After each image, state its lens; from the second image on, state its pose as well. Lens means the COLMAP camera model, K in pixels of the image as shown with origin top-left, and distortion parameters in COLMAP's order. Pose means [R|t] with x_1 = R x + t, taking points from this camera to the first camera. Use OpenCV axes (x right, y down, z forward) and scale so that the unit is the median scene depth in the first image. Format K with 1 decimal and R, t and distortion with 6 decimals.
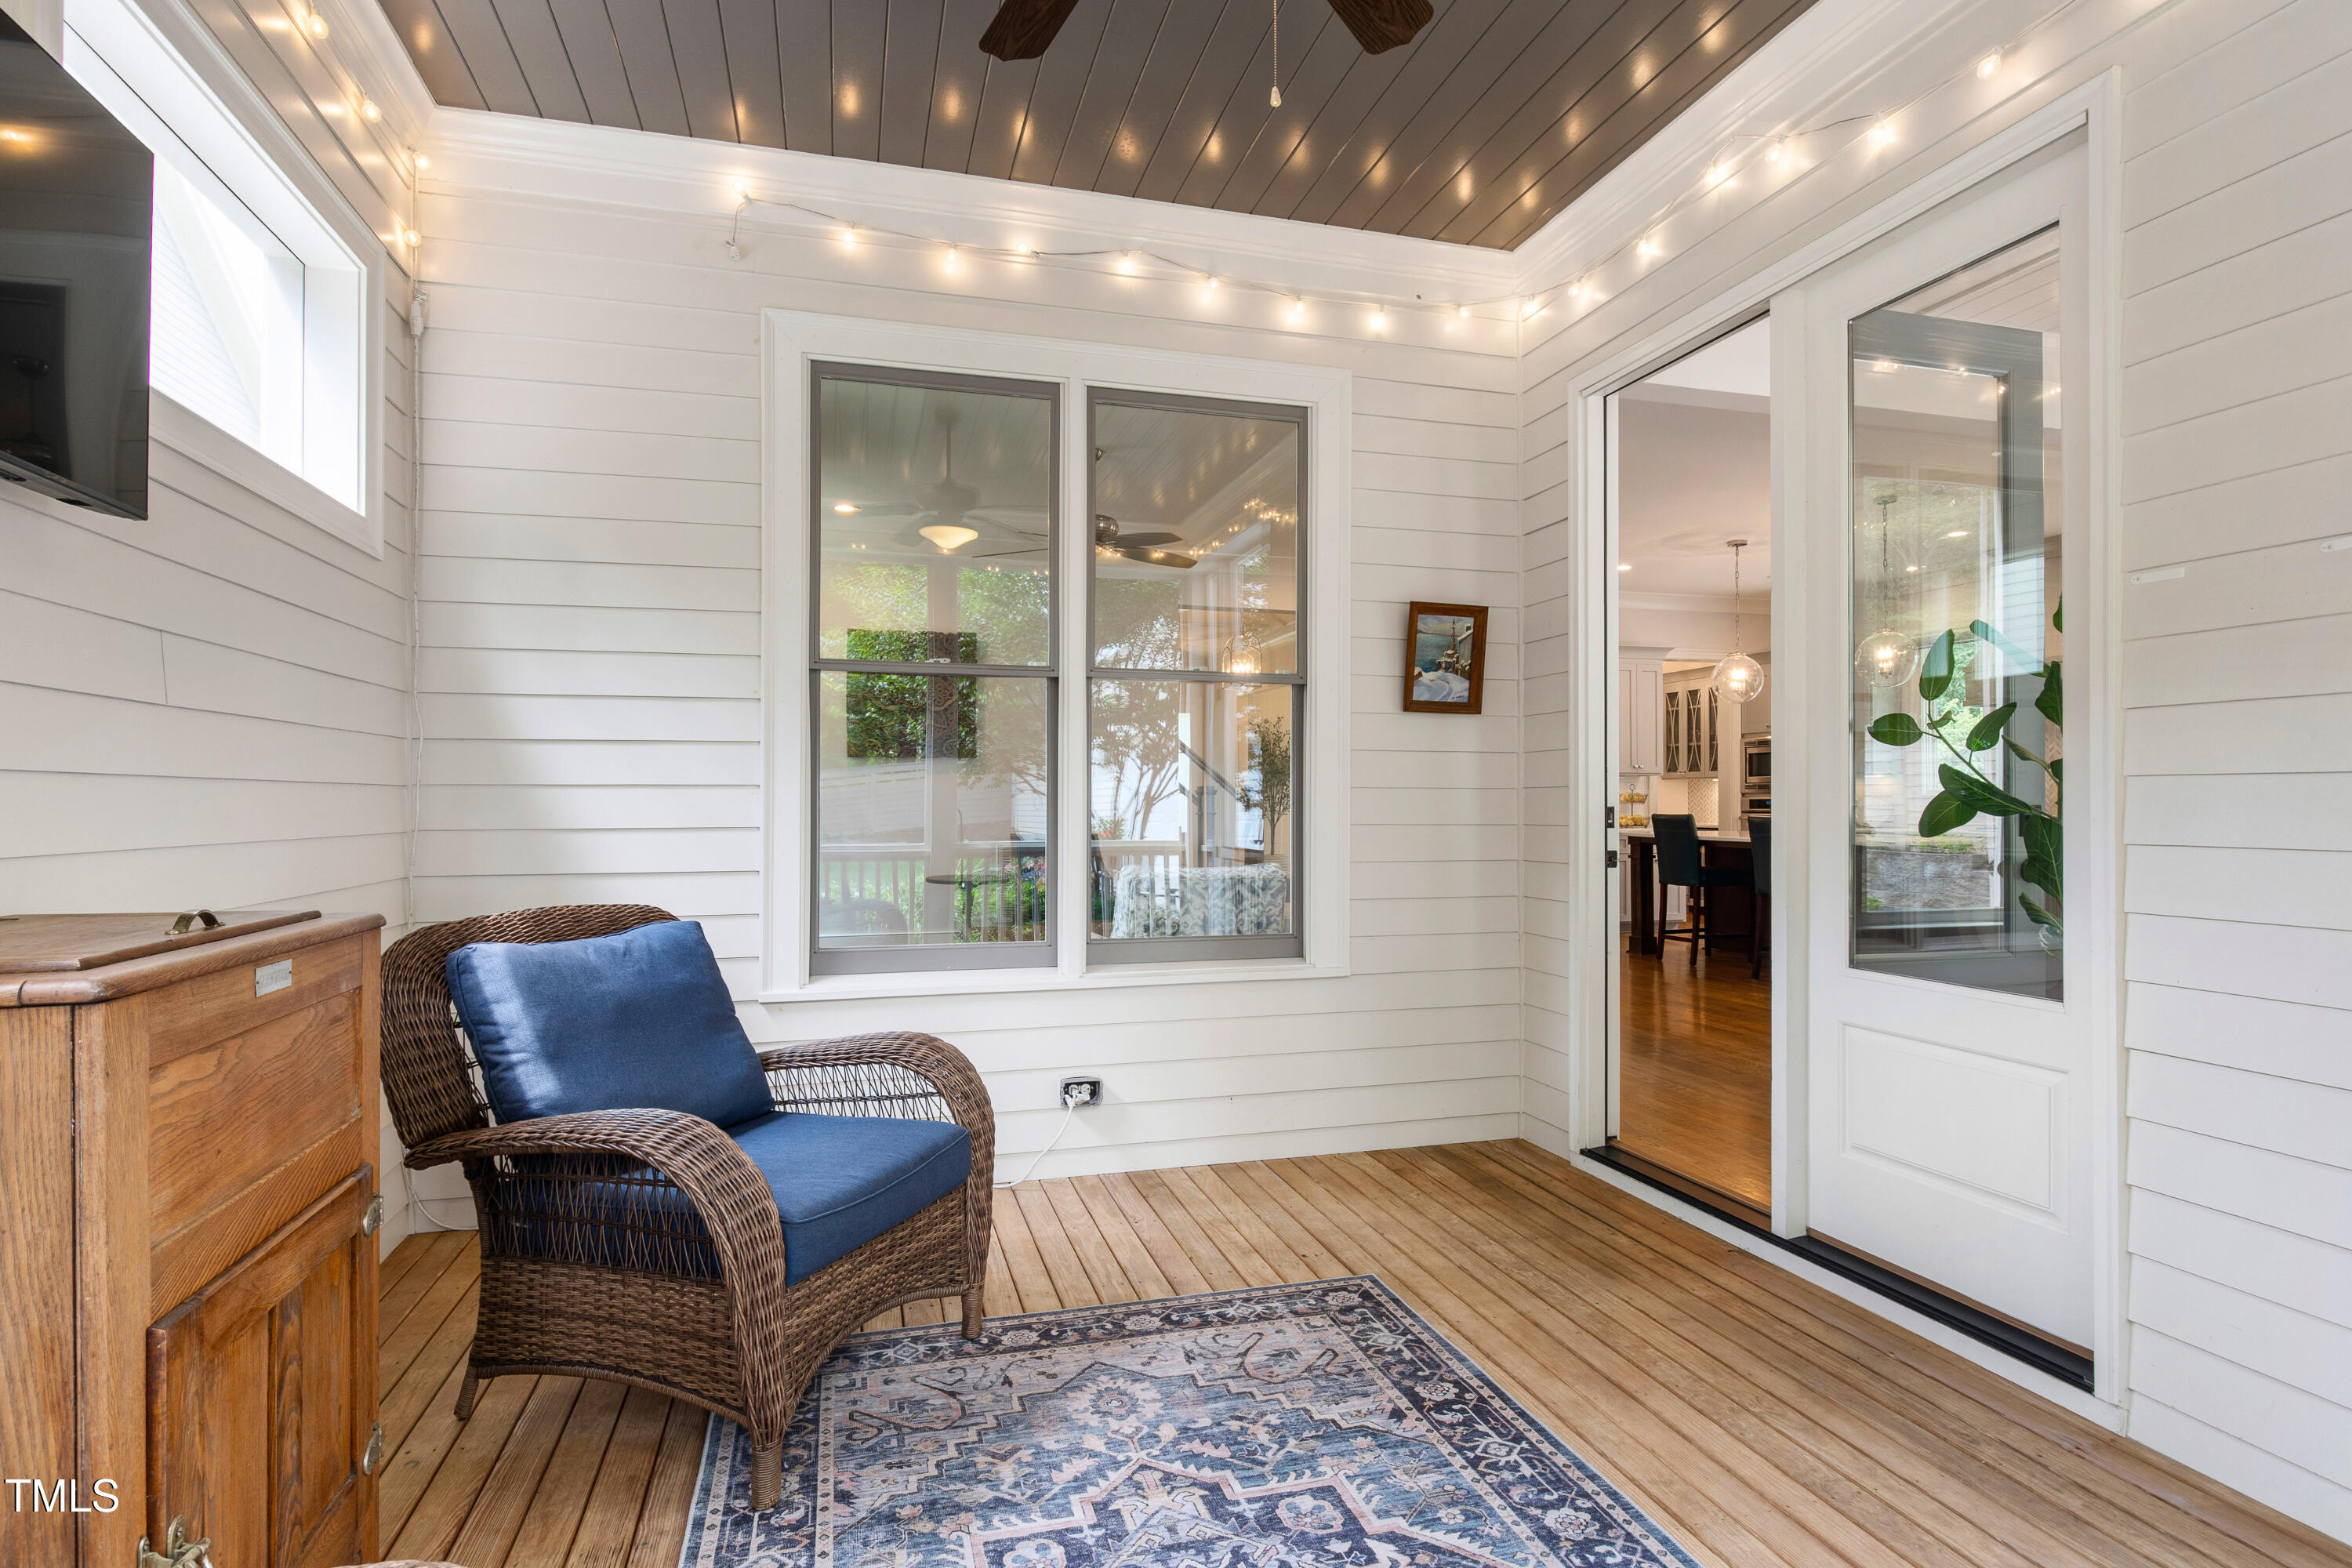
lens RADIAL K [[1191.4, 0, 1170.1], [0, 1191.4, 792.5], [0, 0, 1]] dist [0.001128, 0.000010]
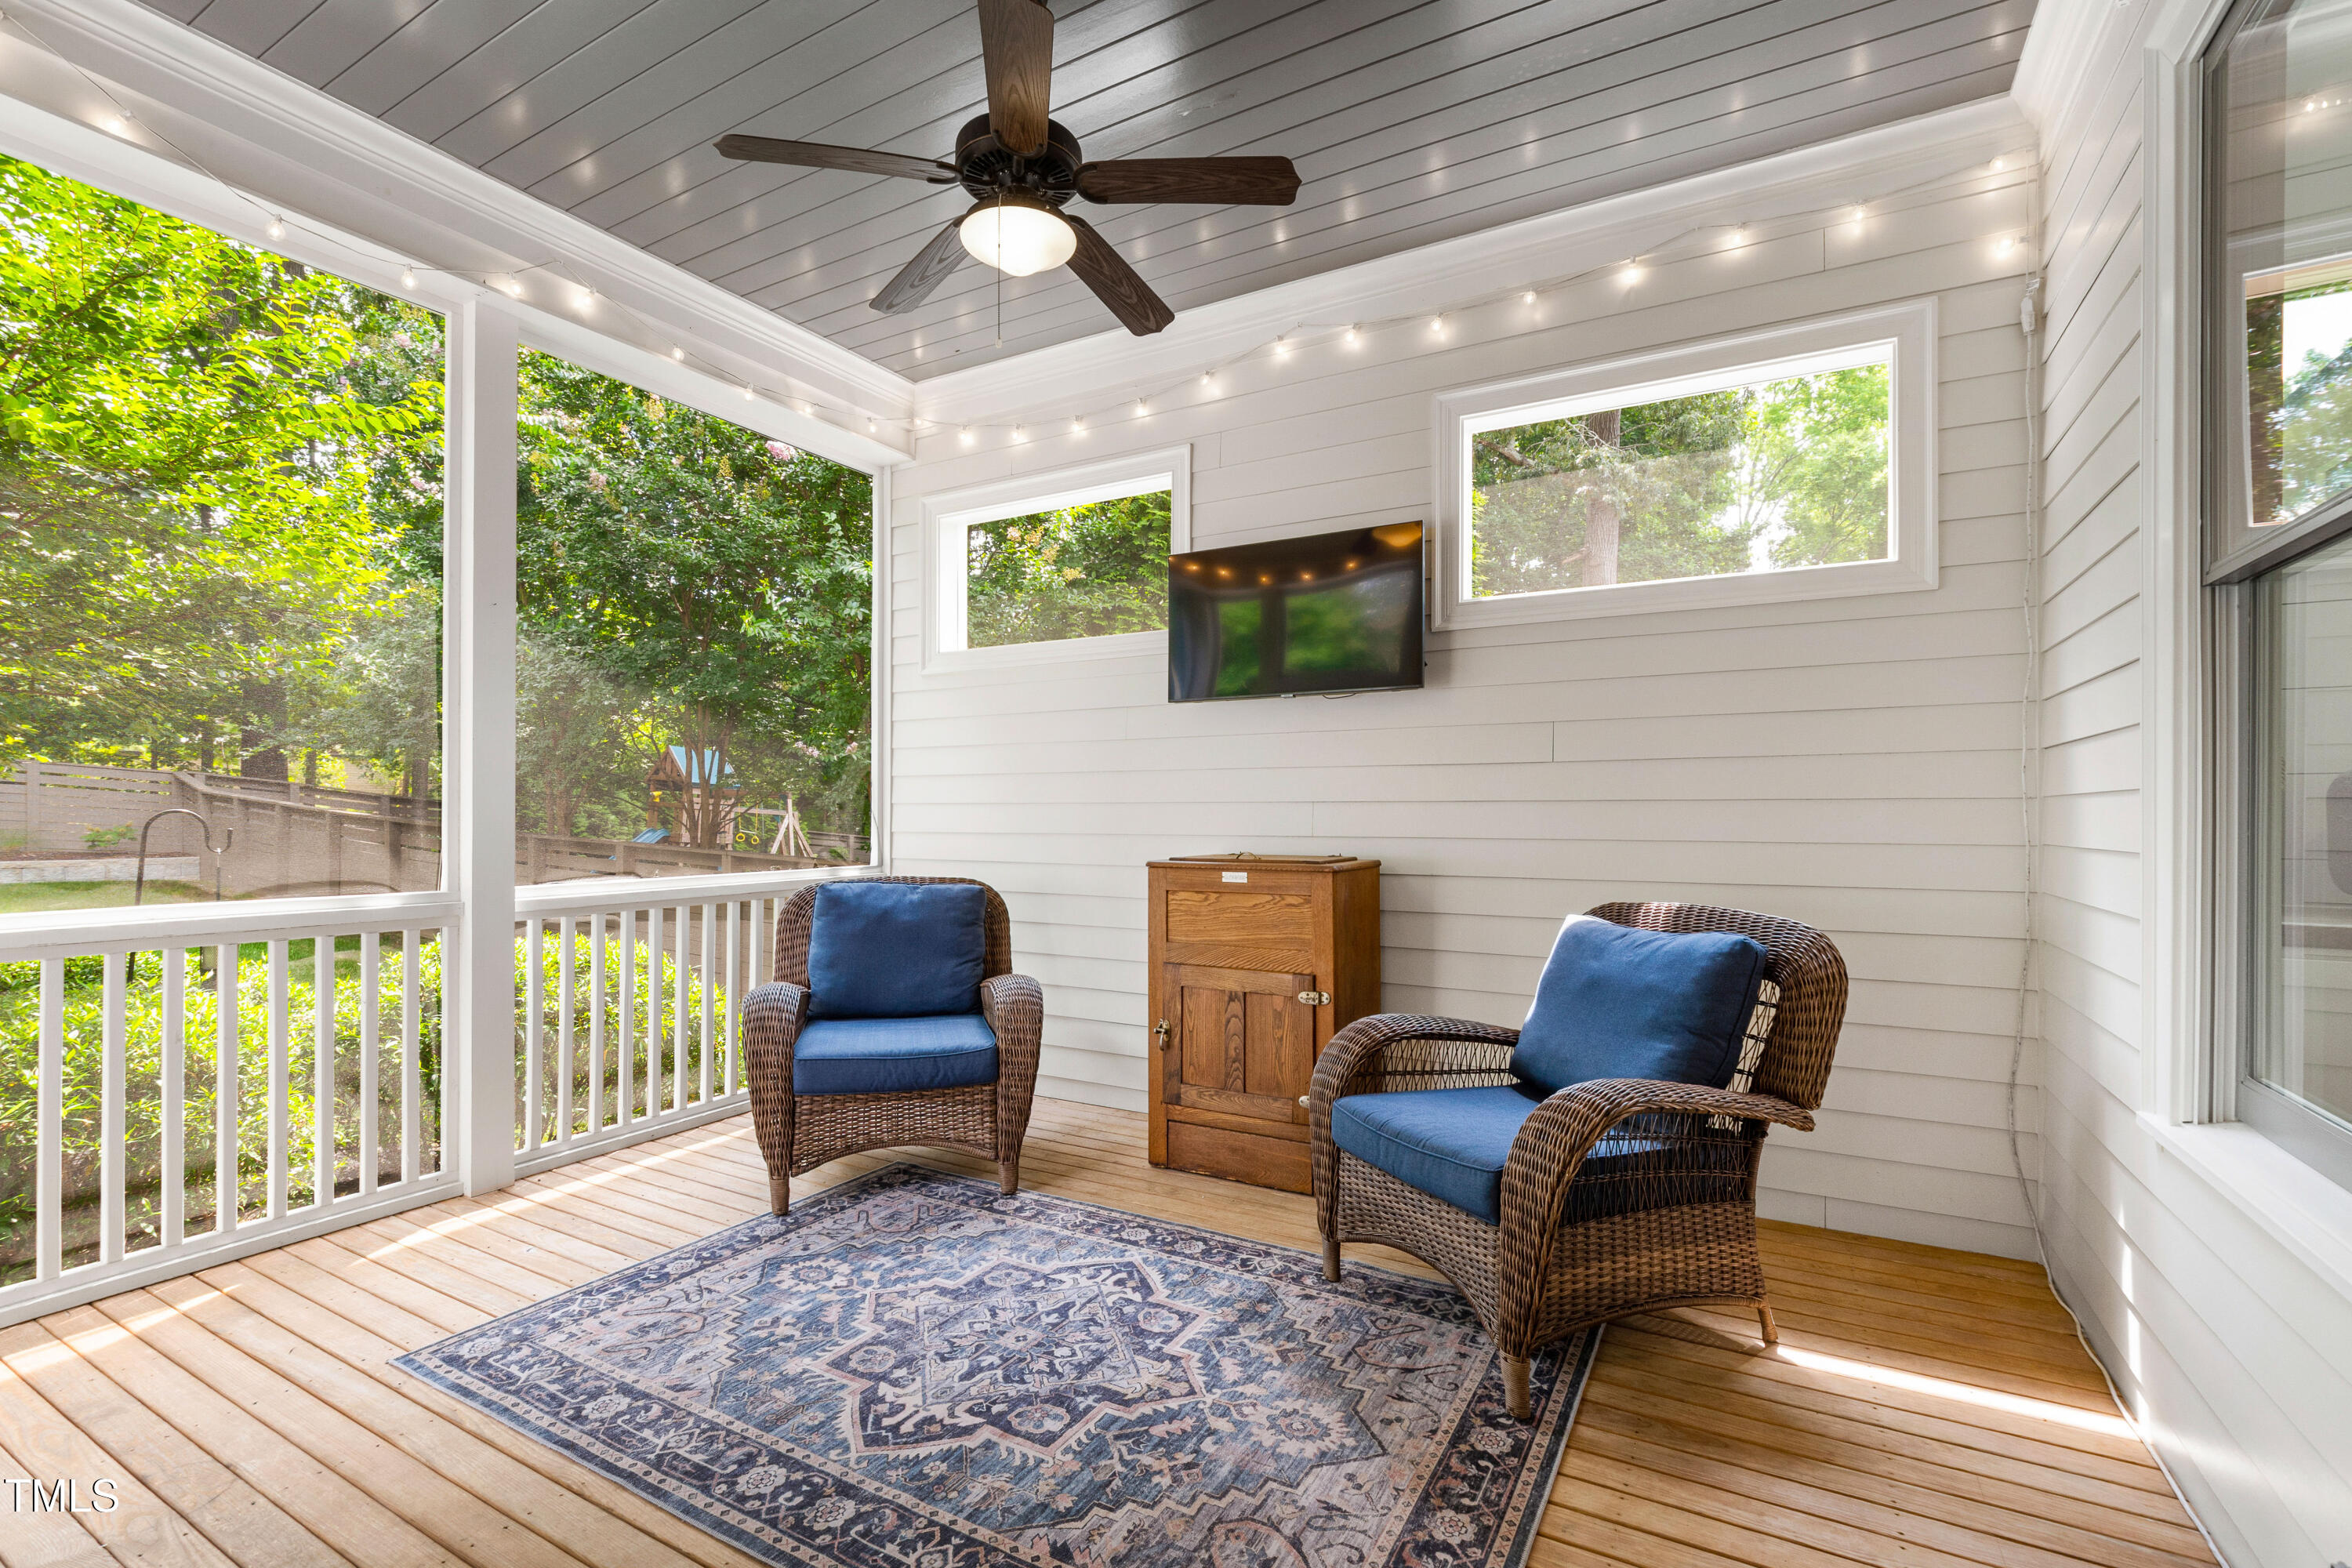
lens RADIAL K [[1058.3, 0, 1168.3], [0, 1058.3, 803.1], [0, 0, 1]] dist [-0.004082, 0.003163]
pose [[-0.709928, -0.007637, -0.704233, 0.737958], [0.003711, 0.999887, -0.014584, 0.013824], [0.704265, -0.012967, -0.709819, 1.768938]]
